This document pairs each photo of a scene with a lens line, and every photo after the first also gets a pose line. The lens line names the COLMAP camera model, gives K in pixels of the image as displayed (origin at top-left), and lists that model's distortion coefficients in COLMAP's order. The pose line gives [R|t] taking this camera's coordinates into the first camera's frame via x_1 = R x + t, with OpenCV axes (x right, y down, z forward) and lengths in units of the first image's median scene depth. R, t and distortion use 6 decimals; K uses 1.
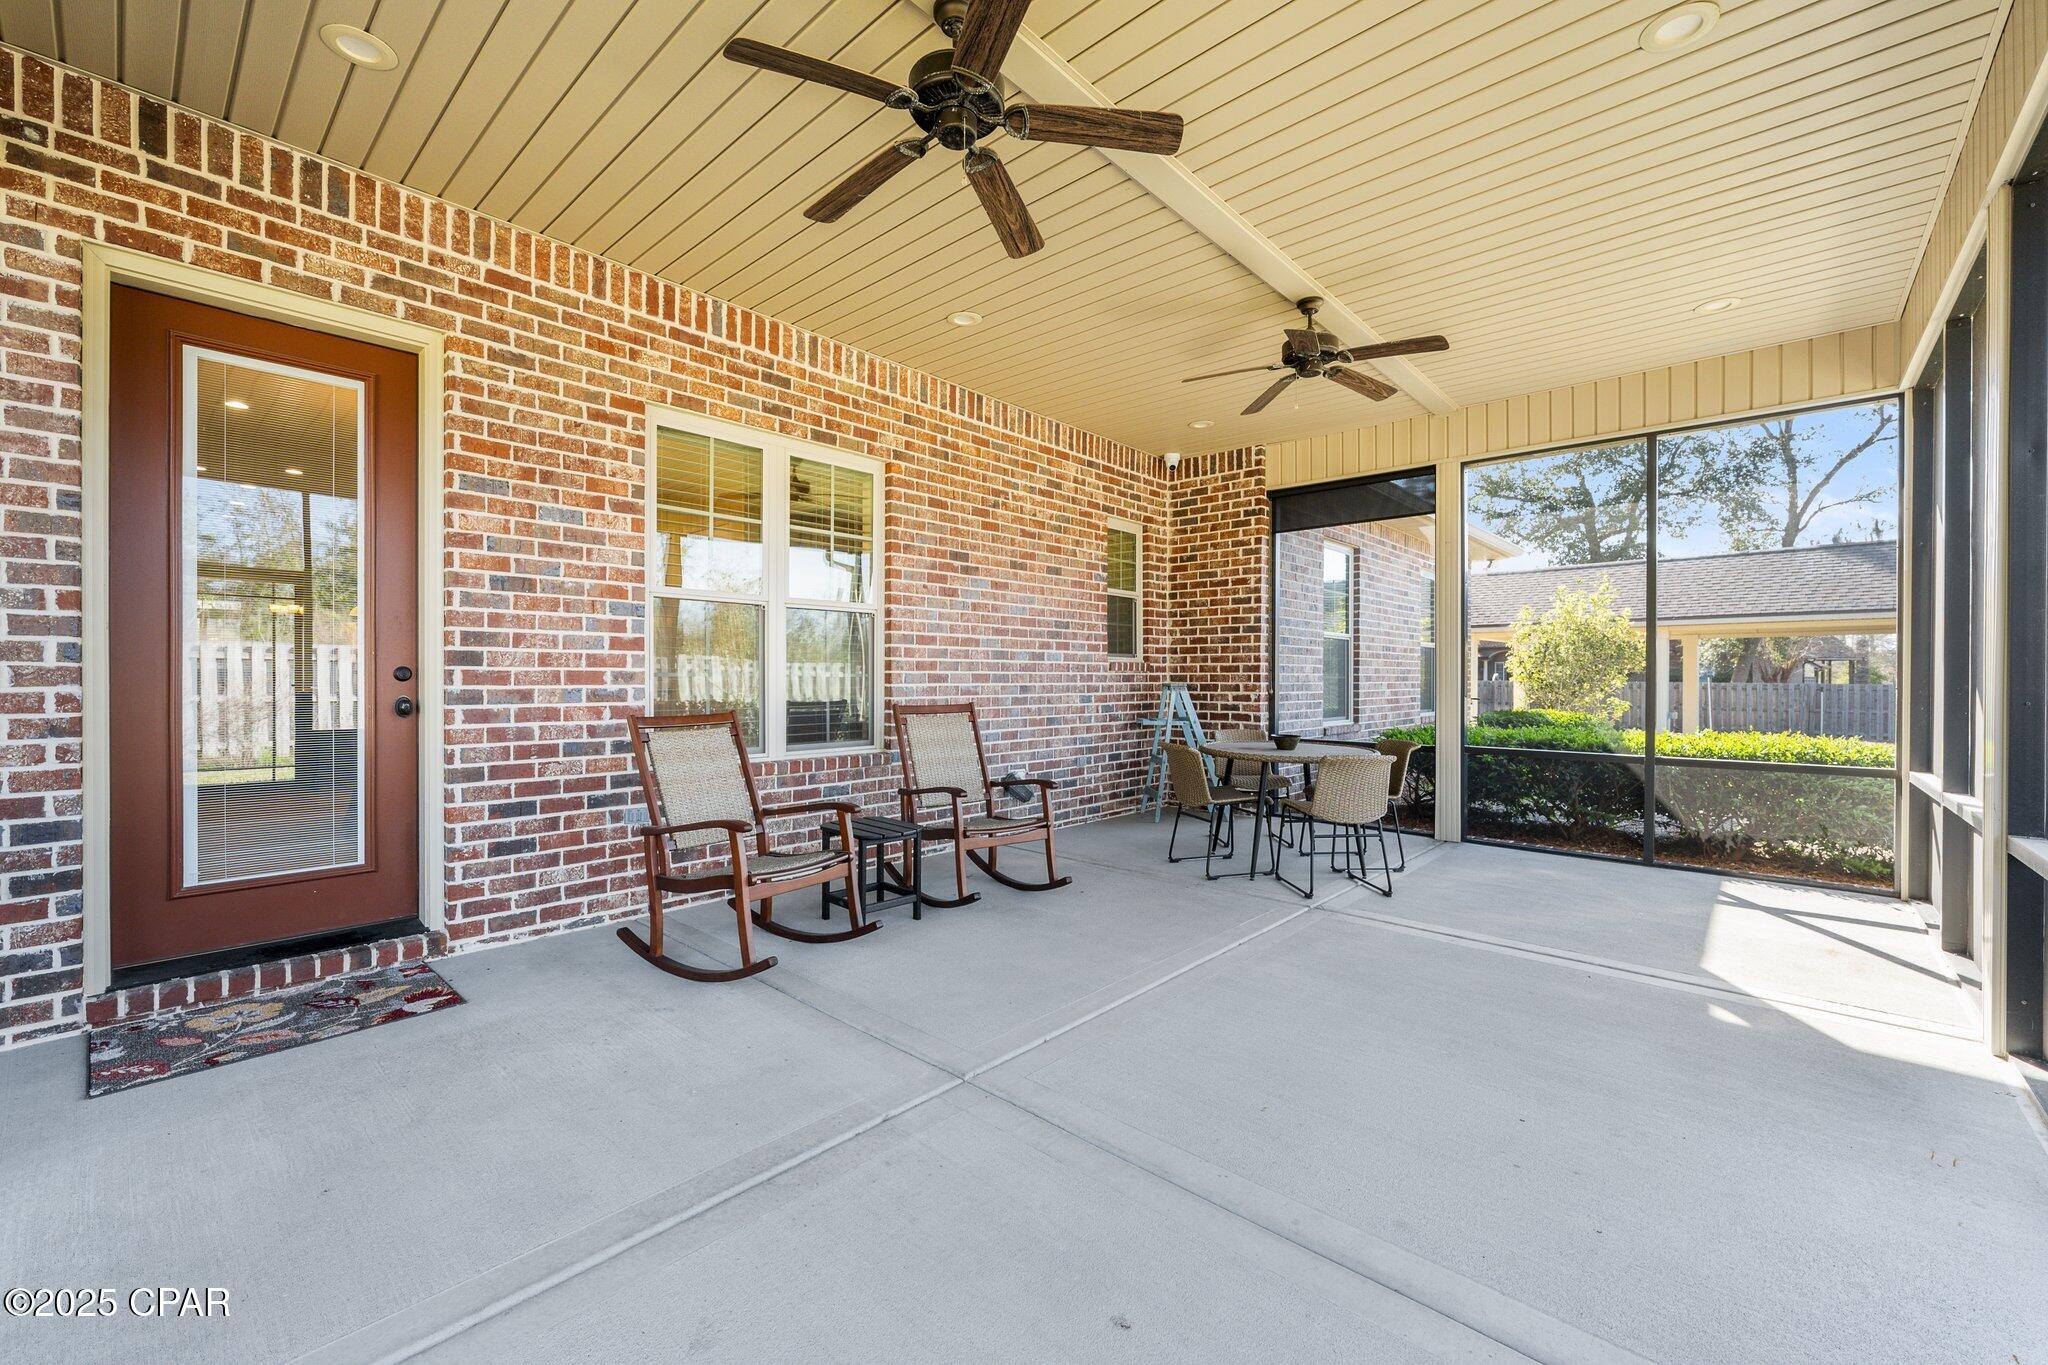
lens RADIAL K [[815.8, 0, 1018.9], [0, 815.8, 679.9], [0, 0, 1]] dist [0.002943, 0.000198]
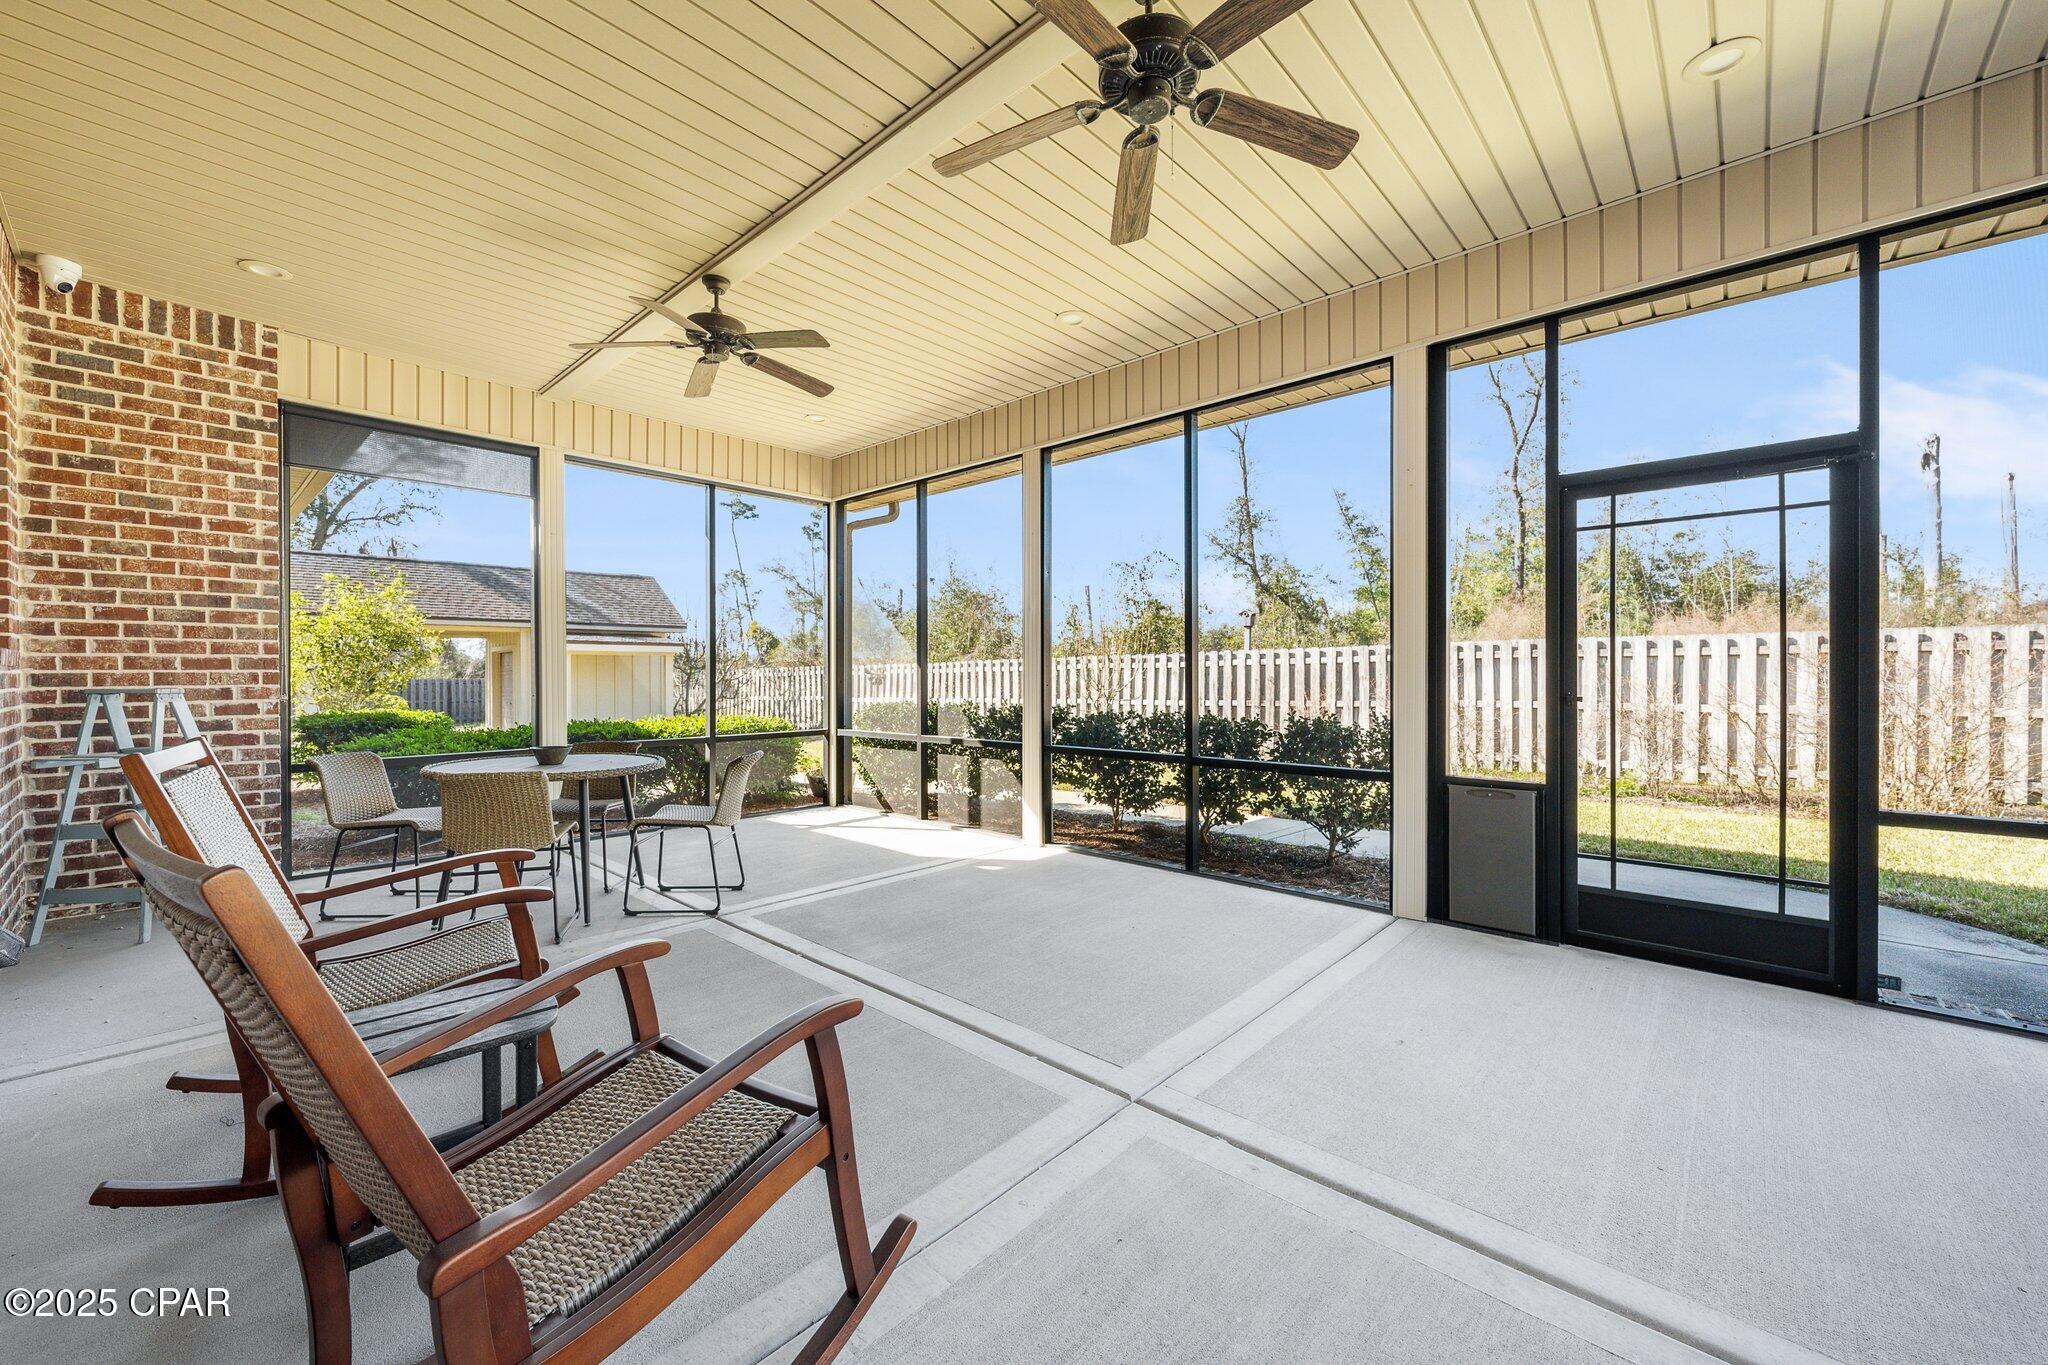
lens RADIAL K [[815.8, 0, 1017.2], [0, 815.8, 675.3], [0, 0, 1]] dist [0.002943, 0.000198]
pose [[0.011273, -0.003159, 0.999931, -0.346531], [0.006943, 0.999971, 0.003081, -0.002501], [-0.999912, 0.006908, 0.011295, 0.371223]]
